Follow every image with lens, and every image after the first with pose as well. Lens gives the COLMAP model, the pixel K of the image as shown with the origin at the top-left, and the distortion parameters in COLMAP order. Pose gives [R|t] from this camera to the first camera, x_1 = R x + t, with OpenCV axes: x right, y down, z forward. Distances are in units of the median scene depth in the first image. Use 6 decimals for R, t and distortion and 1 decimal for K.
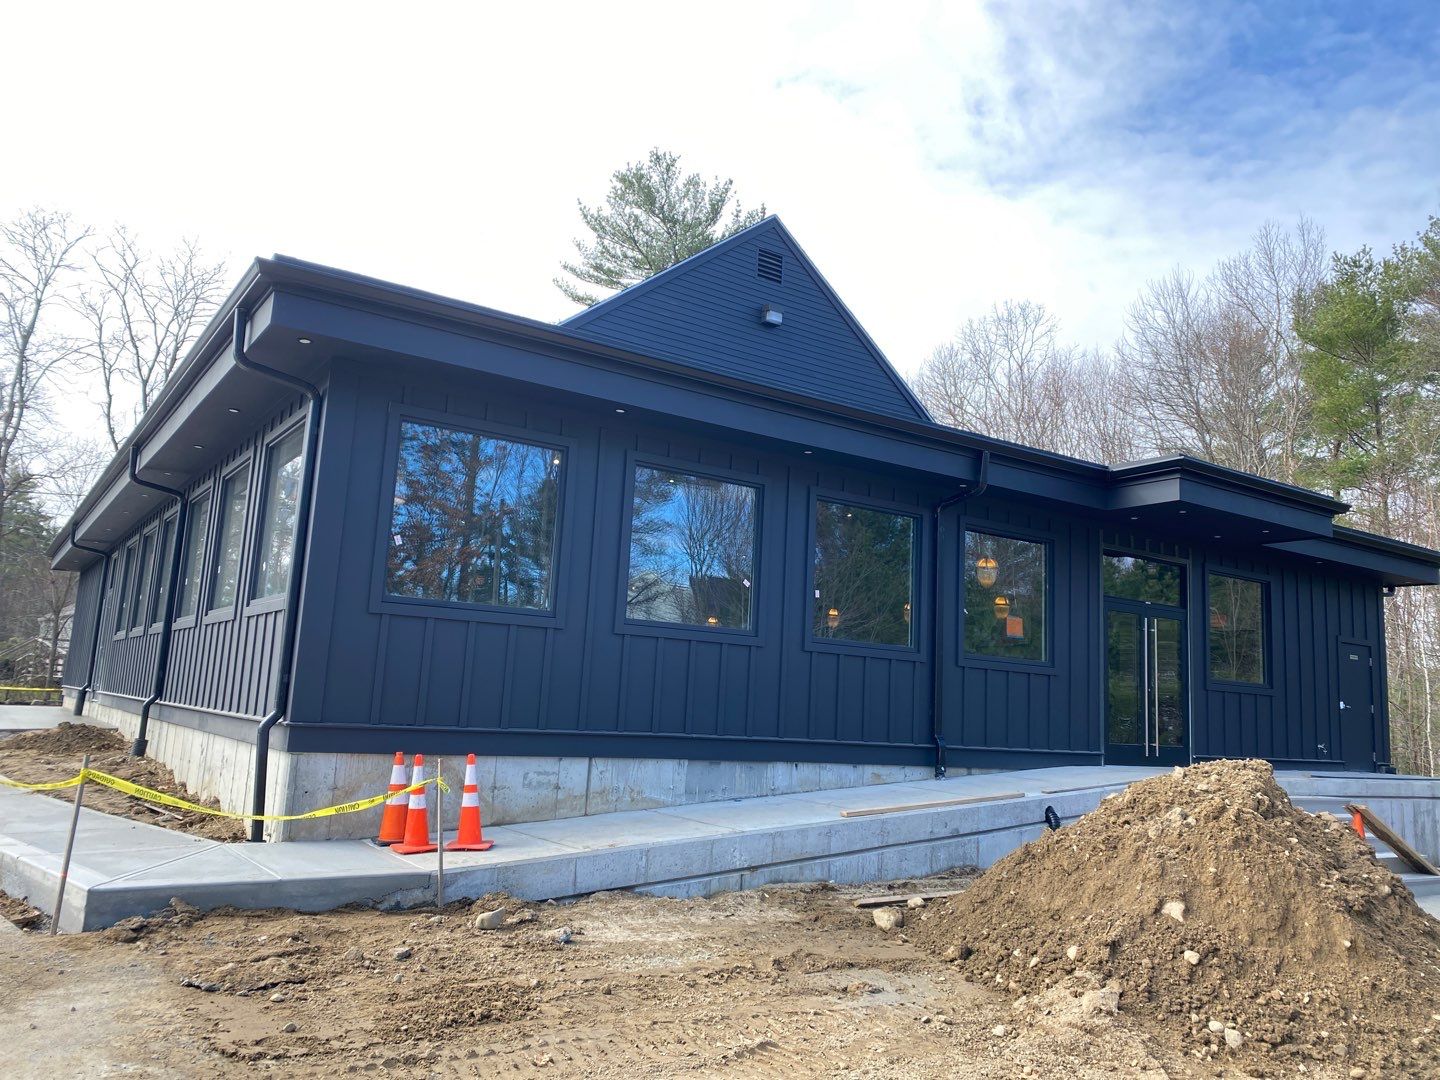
lens RADIAL K [[1097.0, 0, 720.0], [0, 1097.0, 540.0], [0, 0, 1]] dist [0.002942, 0.000871]
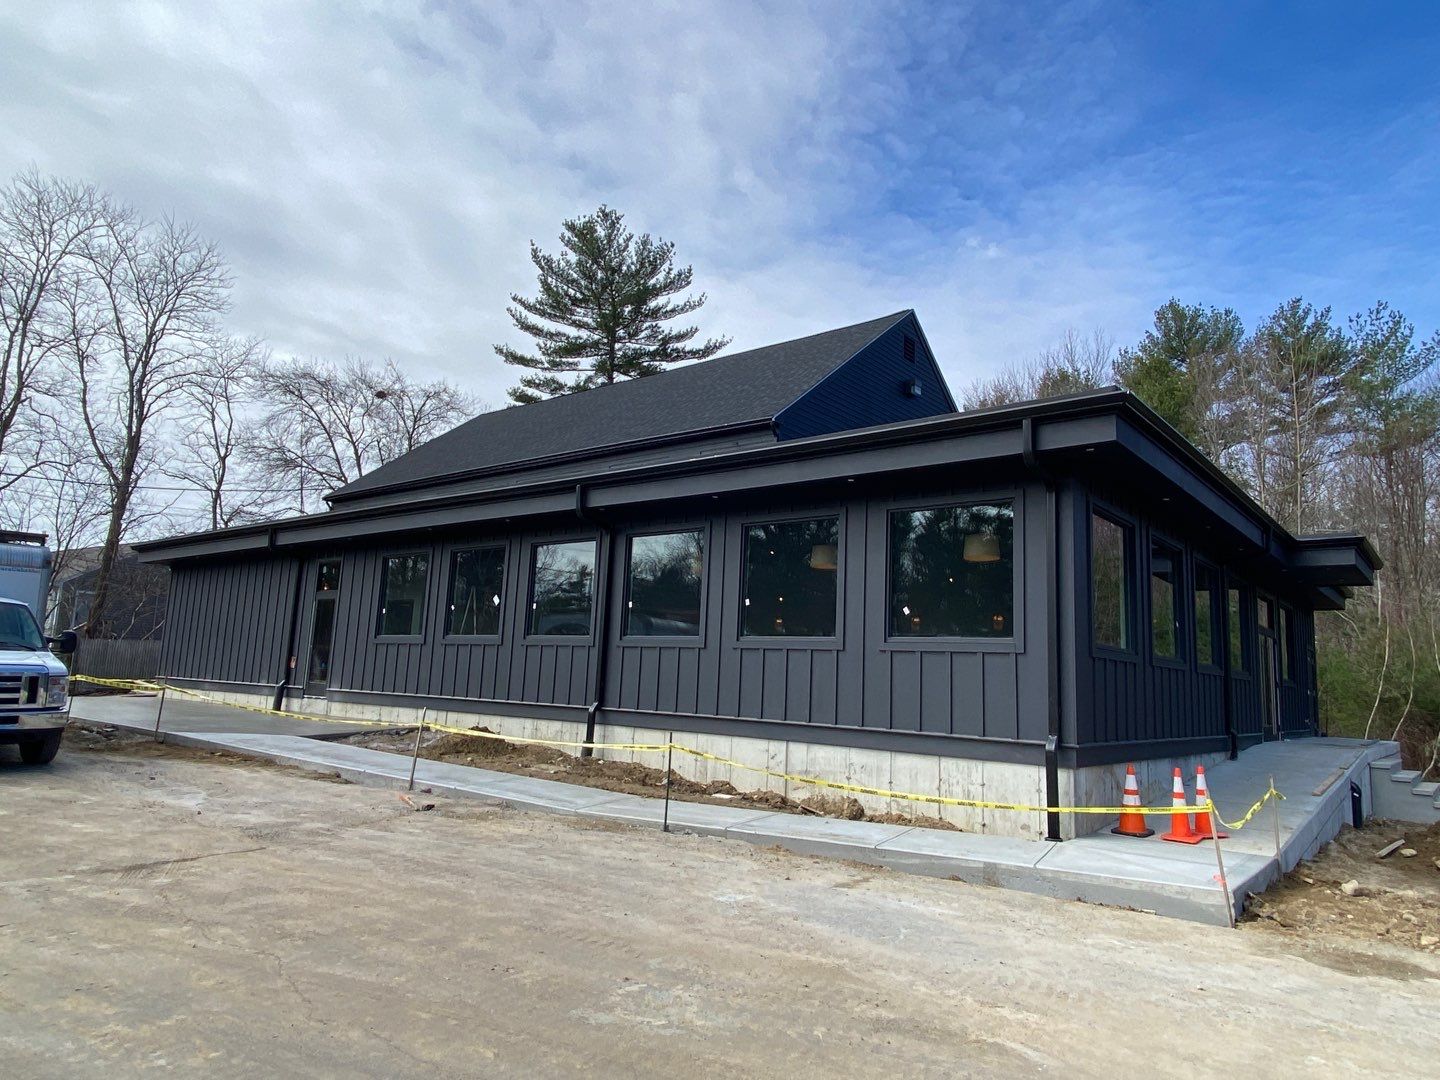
lens RADIAL K [[890.1, 0, 720.0], [0, 890.1, 540.0], [0, 0, 1]] dist [-0.001109, -0.002914]
pose [[0.934065, 0.047810, 0.353888, -0.262923], [-0.051755, 0.998658, 0.001684, -0.009712], [-0.353333, -0.019888, 0.935286, 0.055308]]
